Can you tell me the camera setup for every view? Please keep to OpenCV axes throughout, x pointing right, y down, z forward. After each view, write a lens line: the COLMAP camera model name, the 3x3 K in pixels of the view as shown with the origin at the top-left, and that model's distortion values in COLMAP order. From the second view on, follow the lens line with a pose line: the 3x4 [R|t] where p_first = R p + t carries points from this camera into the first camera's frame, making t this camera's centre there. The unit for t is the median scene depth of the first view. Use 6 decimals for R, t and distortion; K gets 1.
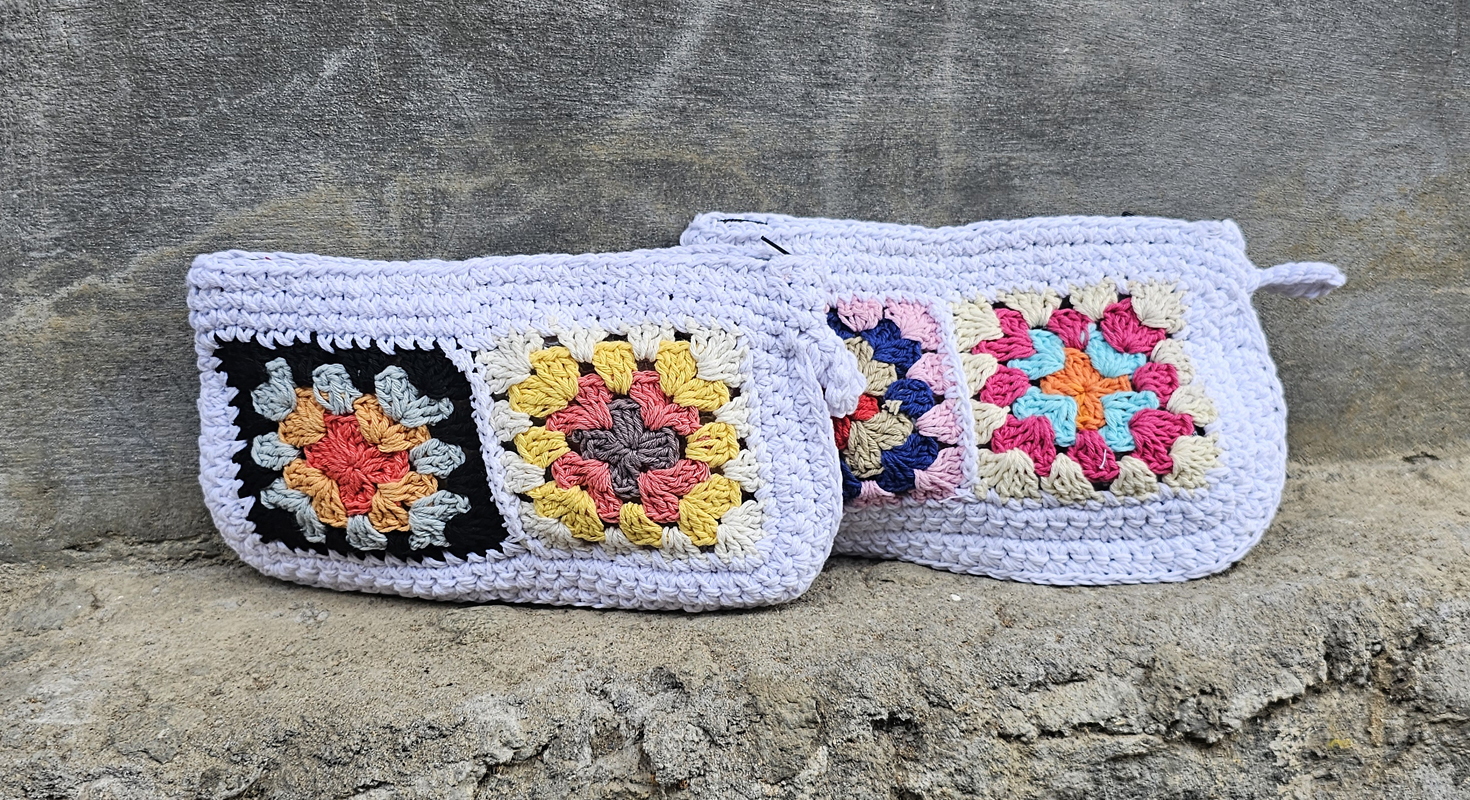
lens RADIAL K [[1629.4, 0, 653.9], [0, 1629.4, 349.8], [0, 0, 1]] dist [0.073984, -0.173453]
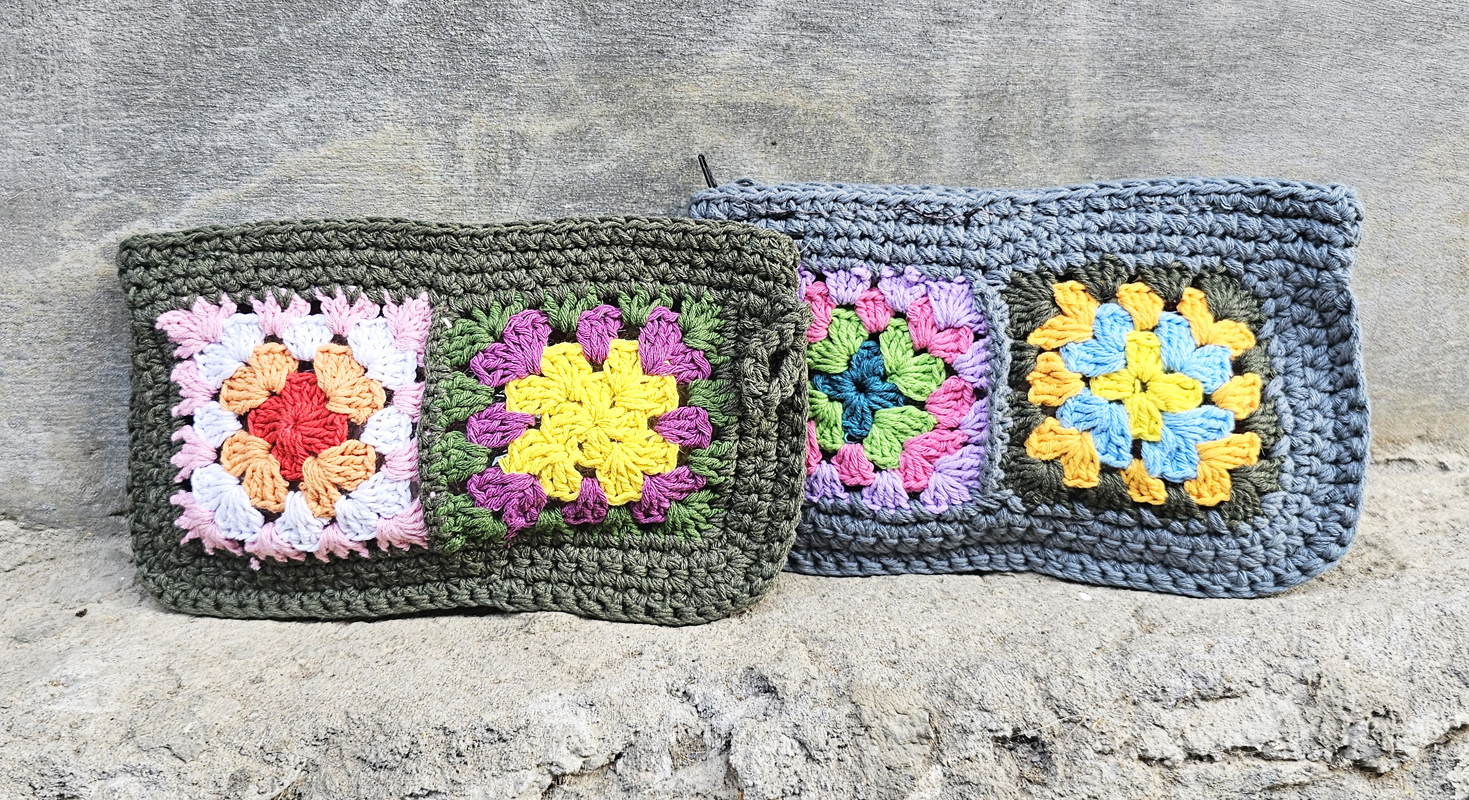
lens RADIAL K [[1488.7, 0, 663.2], [0, 1488.7, 311.2], [0, 0, 1]] dist [0.037689, -0.073527]
pose [[0.998219, 0.017894, -0.056903, -0.000961], [-0.019061, 0.999618, -0.020034, 0.017800], [0.056523, 0.021083, 0.998179, 0.179546]]
